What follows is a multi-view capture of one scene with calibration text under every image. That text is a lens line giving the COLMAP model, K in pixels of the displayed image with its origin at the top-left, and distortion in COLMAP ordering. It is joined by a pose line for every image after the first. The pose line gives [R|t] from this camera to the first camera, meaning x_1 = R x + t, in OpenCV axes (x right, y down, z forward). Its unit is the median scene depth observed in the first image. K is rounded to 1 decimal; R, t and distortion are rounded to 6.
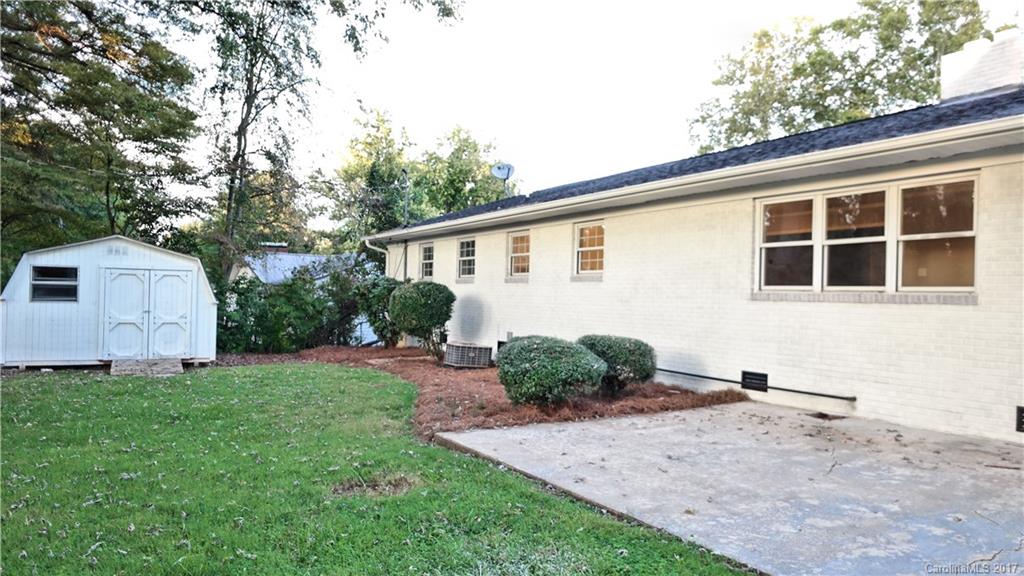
lens RADIAL K [[714.8, 0, 512.0], [0, 714.8, 288.0], [0, 0, 1]] dist [-0.007400, 0.010141]
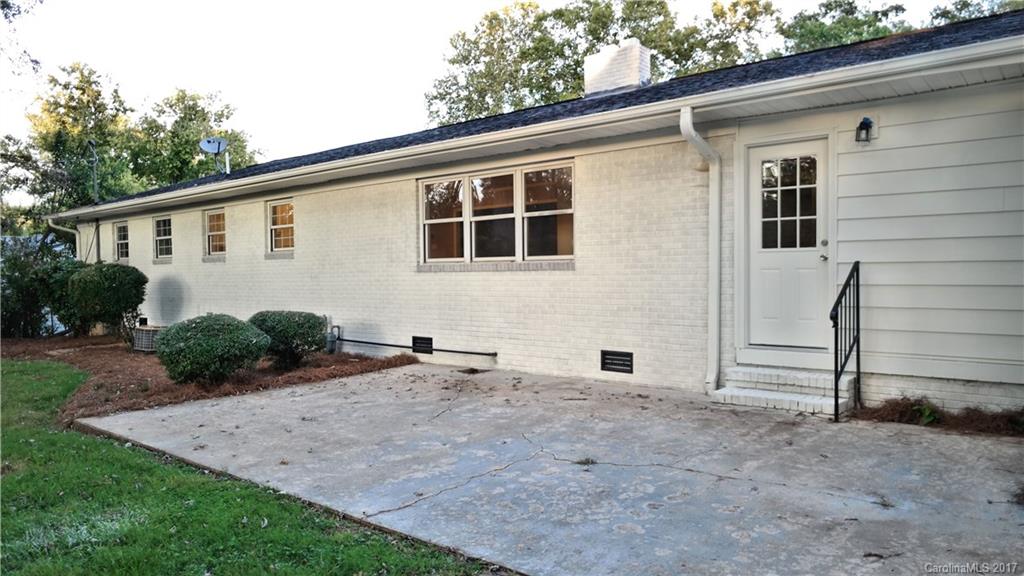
lens RADIAL K [[714.8, 0, 512.0], [0, 714.8, 288.0], [0, 0, 1]] dist [-0.007400, 0.010141]
pose [[0.945640, -0.042895, 0.322374, 0.109922], [0.031049, 0.998643, 0.041799, 0.000135], [-0.323730, -0.029517, 0.945689, -0.084107]]
